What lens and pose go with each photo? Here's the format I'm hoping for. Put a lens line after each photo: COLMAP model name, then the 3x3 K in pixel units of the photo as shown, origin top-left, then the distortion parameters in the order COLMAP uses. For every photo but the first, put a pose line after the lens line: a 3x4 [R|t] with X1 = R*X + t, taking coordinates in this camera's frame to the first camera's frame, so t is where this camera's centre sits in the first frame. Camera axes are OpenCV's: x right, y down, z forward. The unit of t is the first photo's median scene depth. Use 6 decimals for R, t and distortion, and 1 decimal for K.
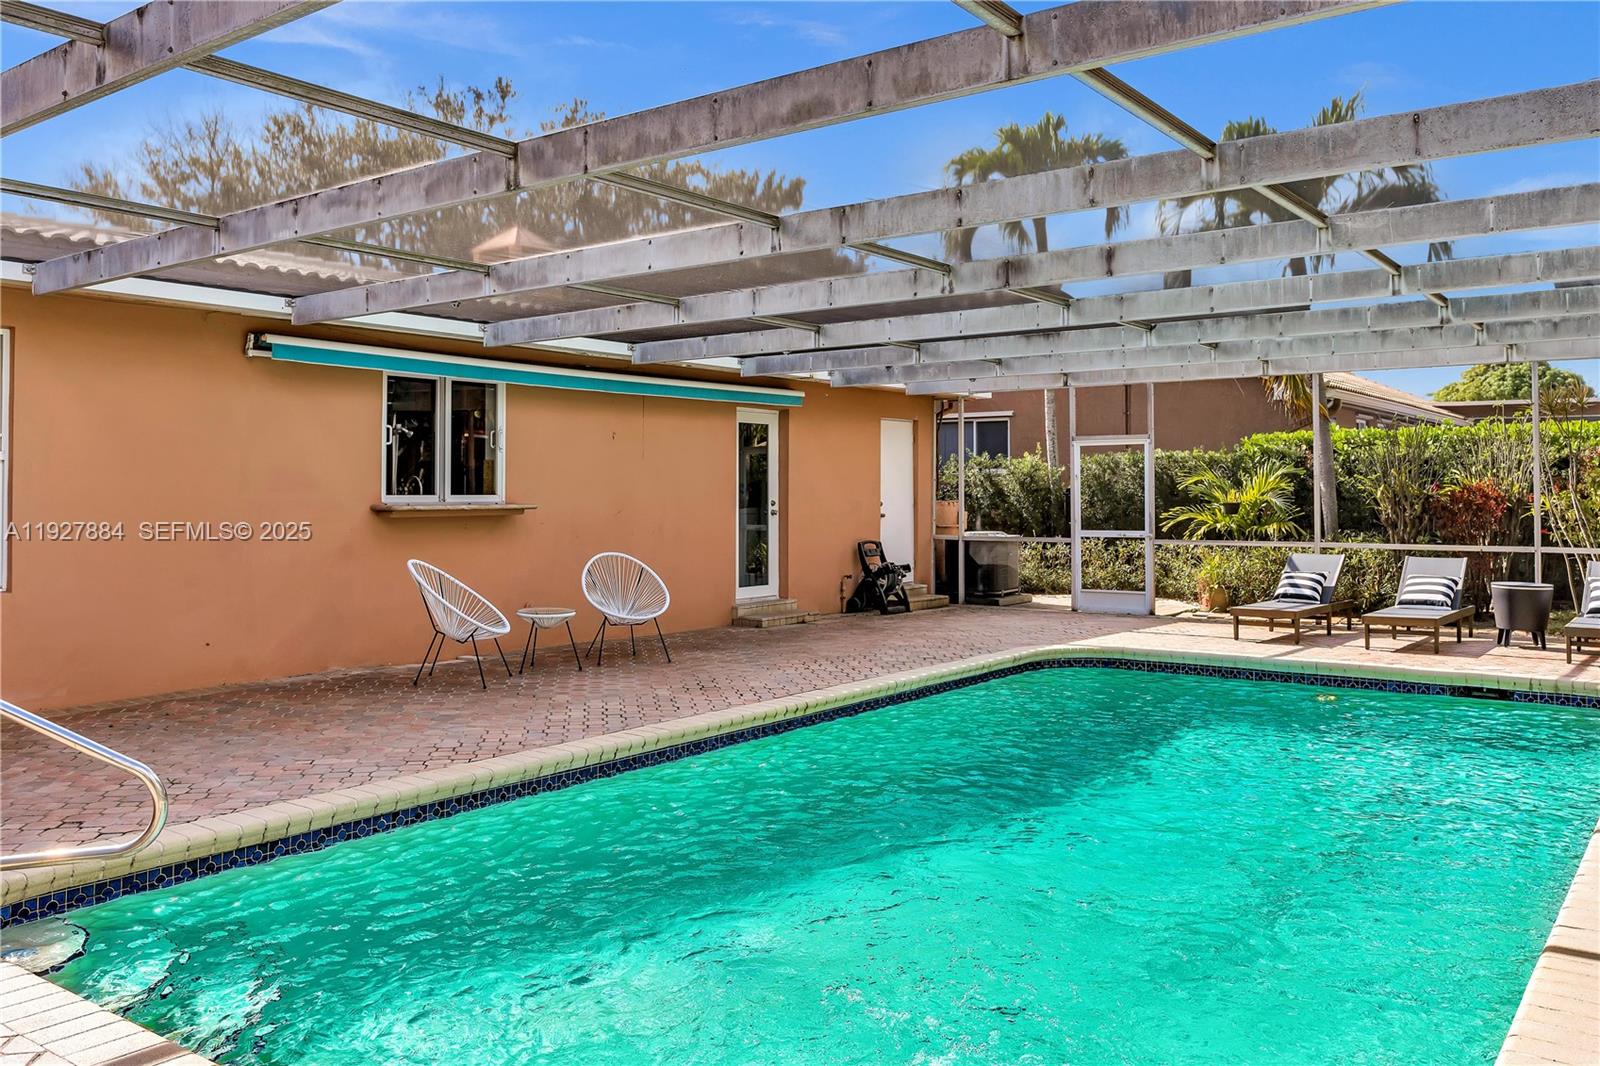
lens RADIAL K [[1284.1, 0, 800.0], [0, 1284.1, 533.0], [0, 0, 1]] dist [0.003371, 0.001218]
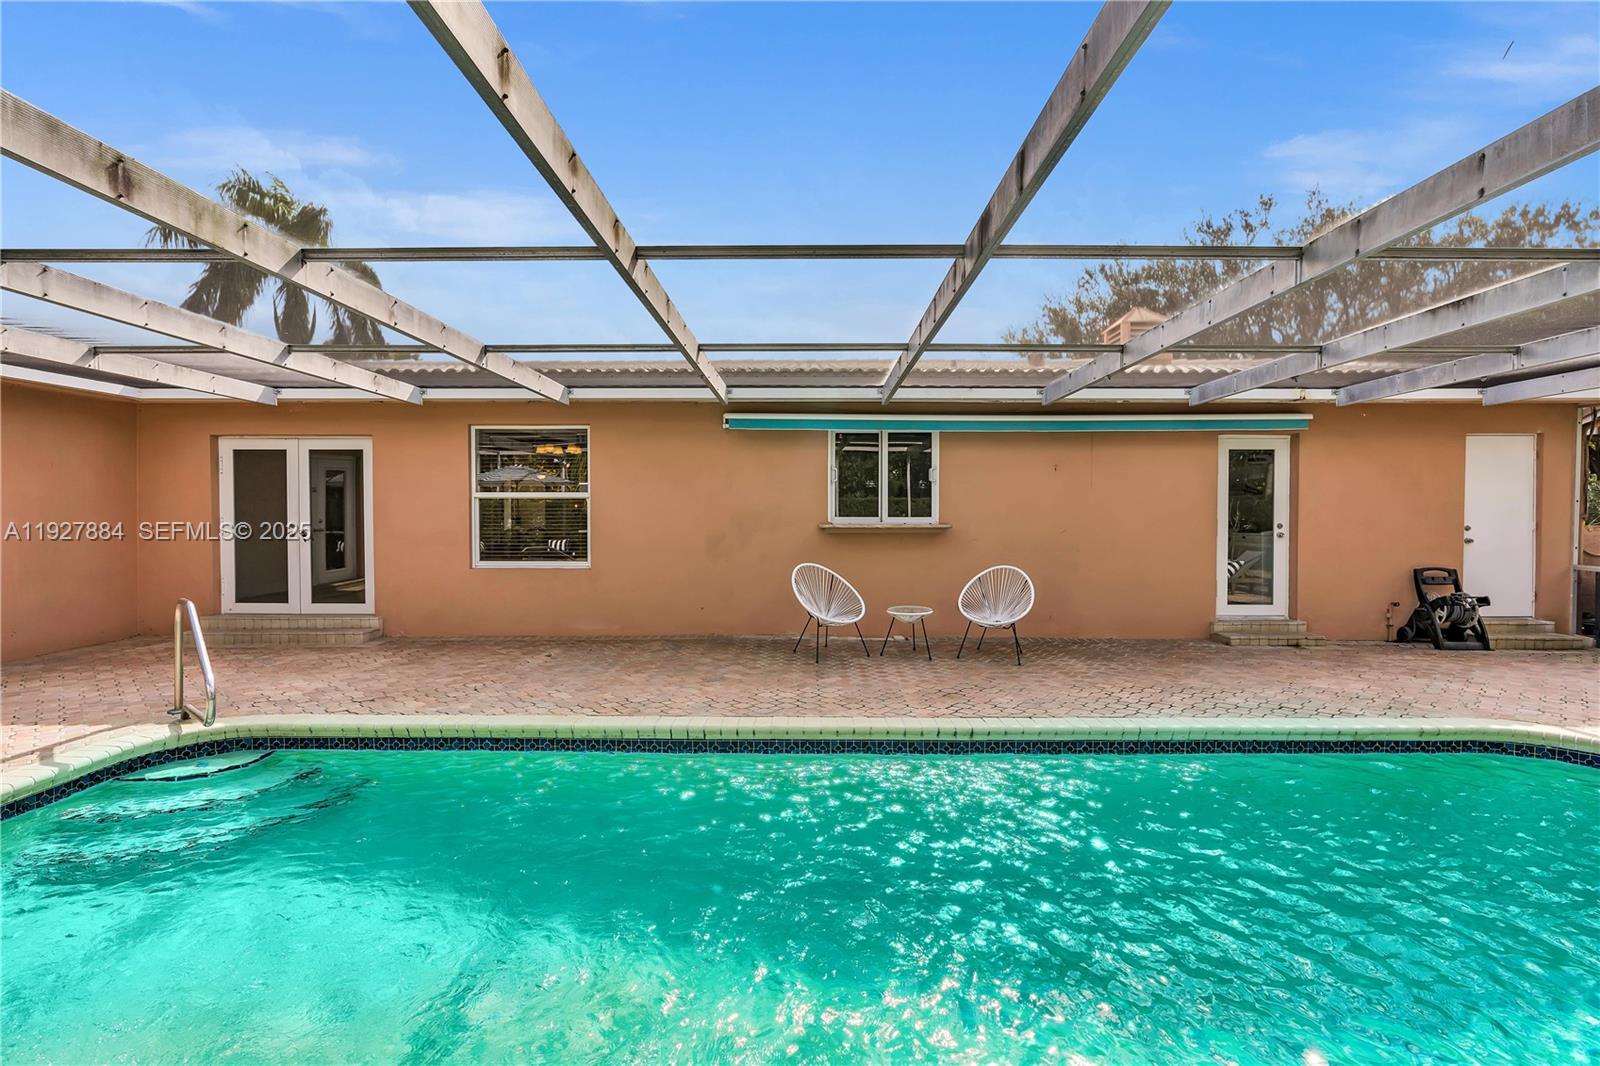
lens RADIAL K [[773.8, 0, 800.0], [0, 773.8, 533.0], [0, 0, 1]] dist [-0.023565, 0.000336]
pose [[0.592074, 0.018085, -0.805681, 0.245015], [-0.026069, 0.999655, 0.003282, -0.009533], [0.805462, 0.019060, 0.592341, 0.328930]]
